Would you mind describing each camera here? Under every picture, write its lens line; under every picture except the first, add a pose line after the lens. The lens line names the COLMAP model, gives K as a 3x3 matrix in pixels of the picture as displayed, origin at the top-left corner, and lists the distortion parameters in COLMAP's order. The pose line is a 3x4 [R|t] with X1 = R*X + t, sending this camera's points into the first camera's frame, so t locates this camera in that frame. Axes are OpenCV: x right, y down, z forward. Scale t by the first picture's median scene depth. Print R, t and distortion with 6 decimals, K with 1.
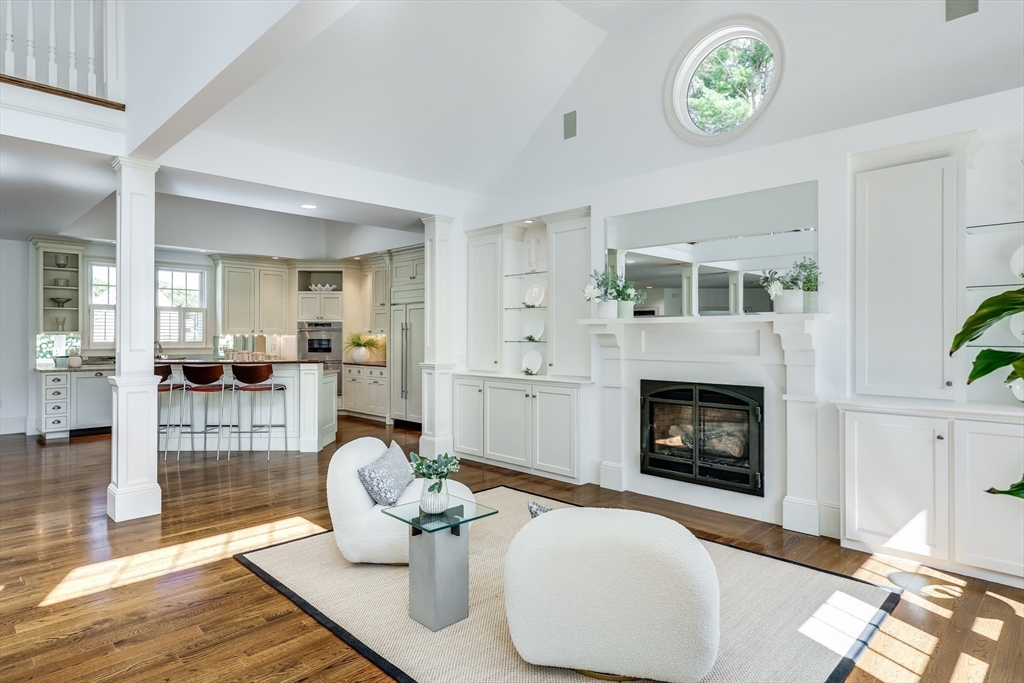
lens RADIAL K [[568.3, 0, 511.7], [0, 568.3, 337.1], [0, 0, 1]] dist [0.004664, 0.000300]
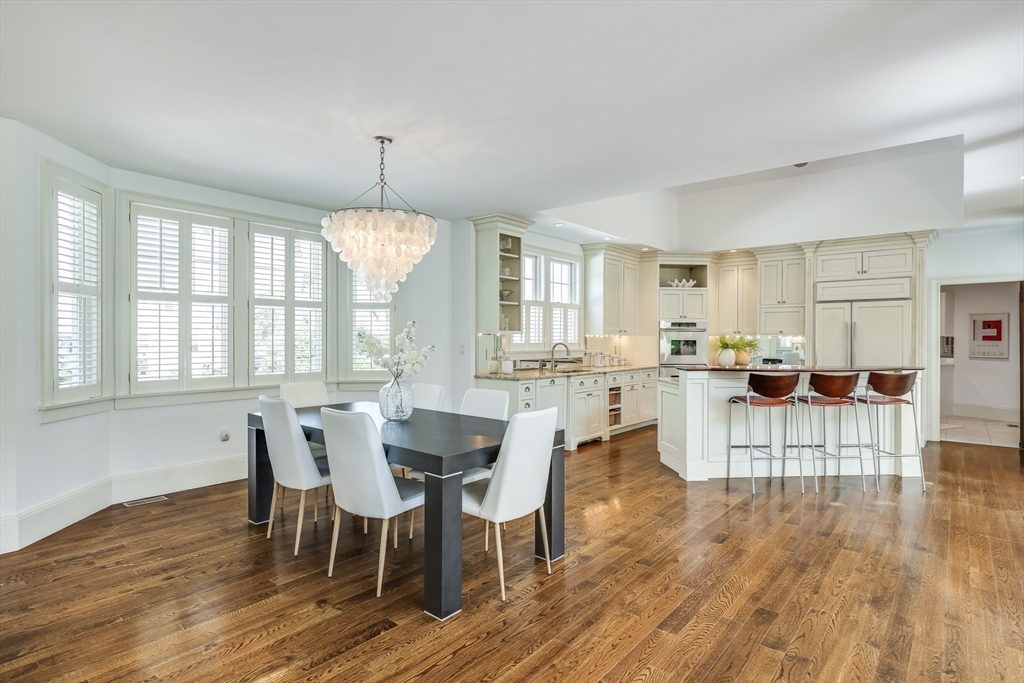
lens RADIAL K [[535.1, 0, 512.0], [0, 535.1, 339.1], [0, 0, 1]] dist [-0.004085, -0.000401]
pose [[0.995900, 0.003404, 0.090395, -0.764216], [-0.003373, 0.999994, -0.000494, 0.002688], [-0.090396, 0.000187, 0.995906, 0.209123]]
